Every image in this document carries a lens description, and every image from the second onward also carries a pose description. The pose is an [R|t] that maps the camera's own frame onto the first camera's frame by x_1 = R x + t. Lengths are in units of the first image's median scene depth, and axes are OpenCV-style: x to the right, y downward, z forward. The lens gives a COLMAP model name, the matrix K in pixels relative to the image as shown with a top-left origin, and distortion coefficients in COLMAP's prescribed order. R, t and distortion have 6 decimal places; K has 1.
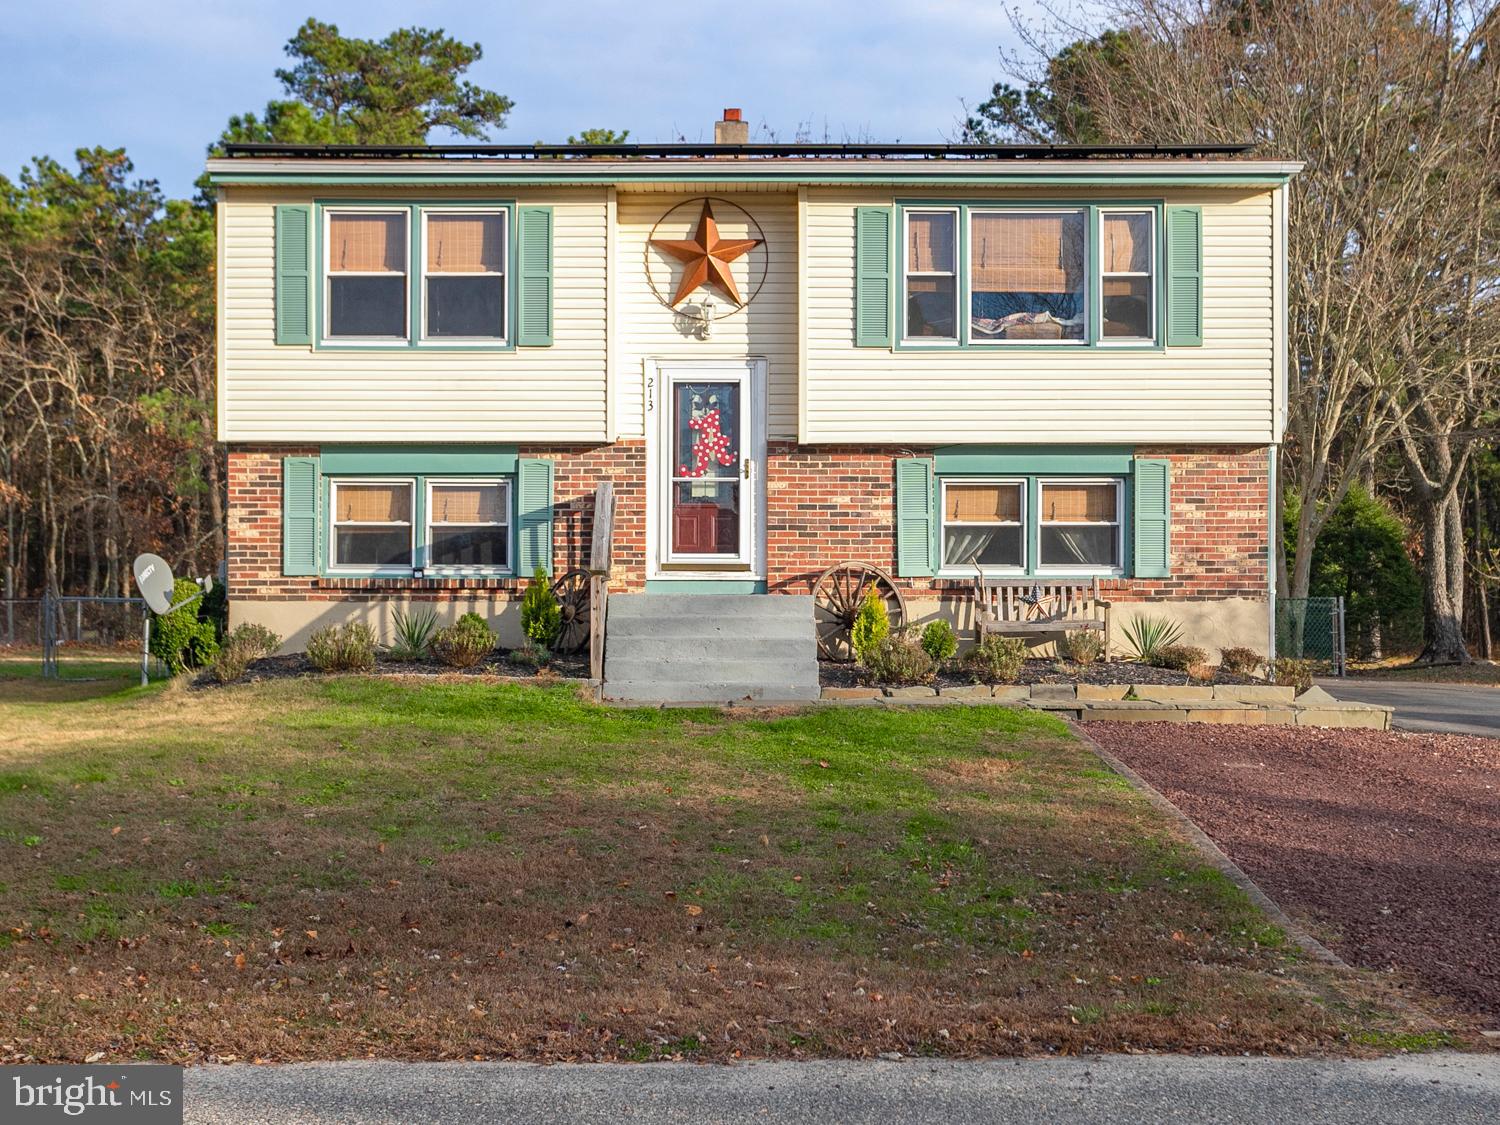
lens RADIAL K [[1539.9, 0, 748.8], [0, 1539.9, 564.9], [0, 0, 1]] dist [0.005746, 0.000000]
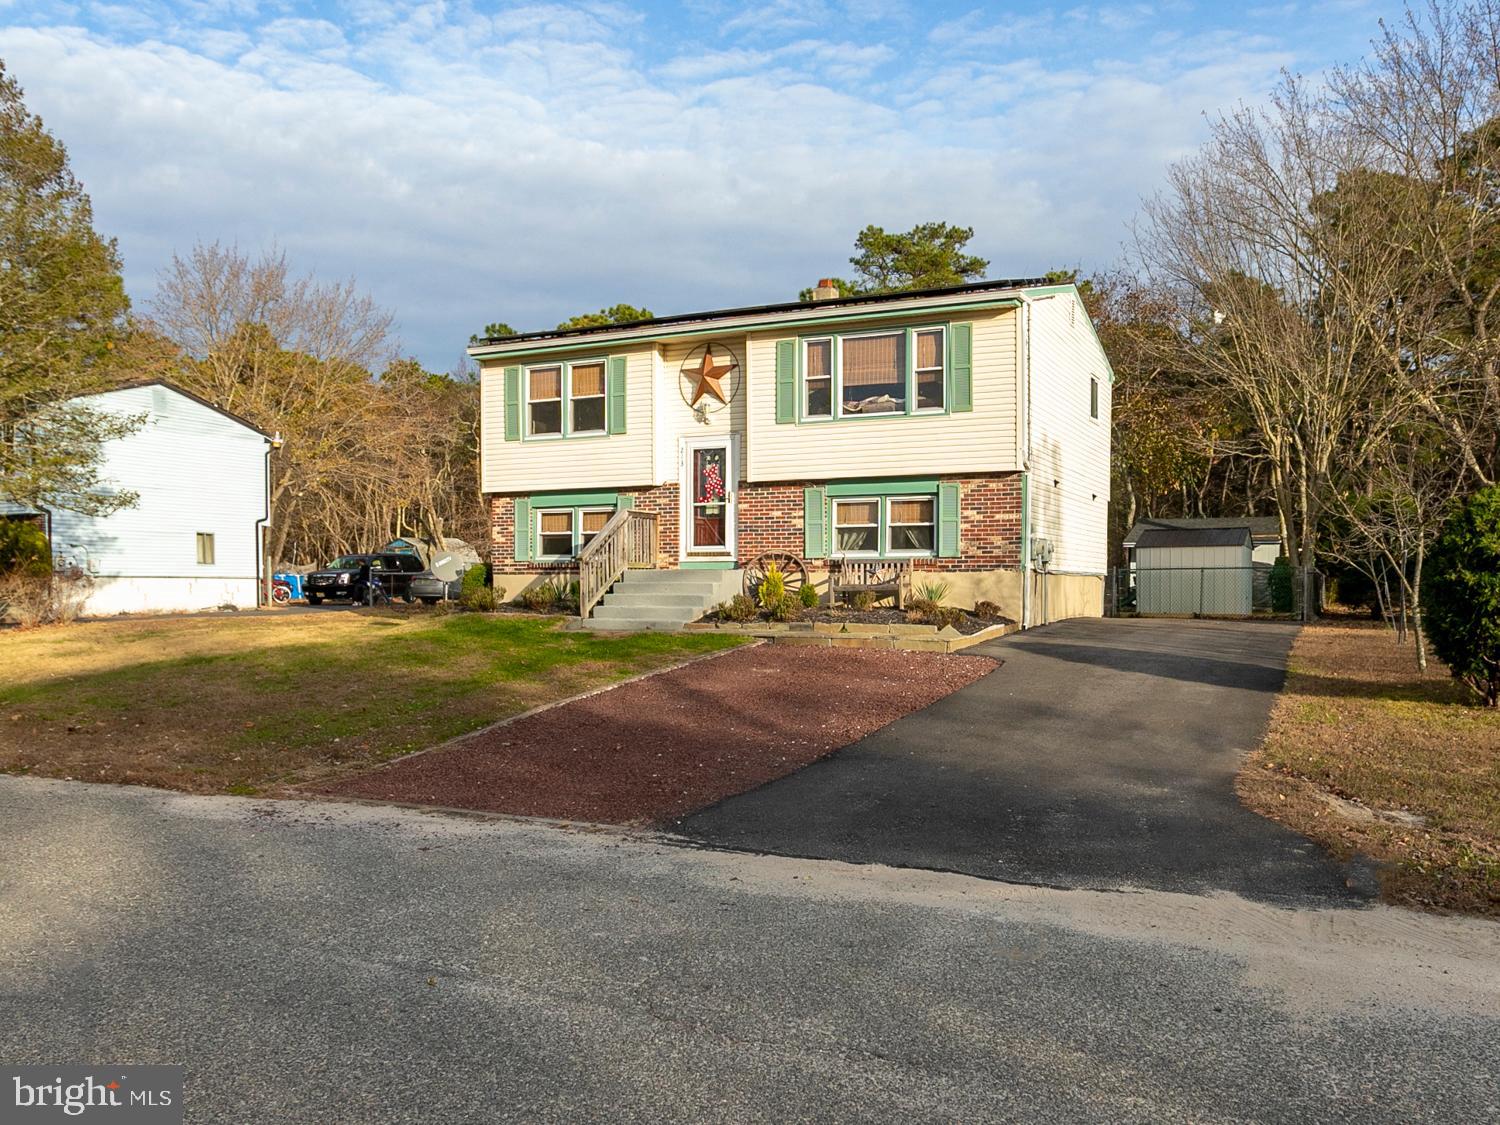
lens RADIAL K [[973.4, 0, 813.3], [0, 973.4, 580.6], [0, 0, 1]] dist [-0.040183, -0.000372]
pose [[0.936031, -0.003151, -0.351904, 0.477667], [0.014751, 0.999432, 0.030289, -0.000108], [0.351609, -0.033542, 0.935546, 0.001412]]
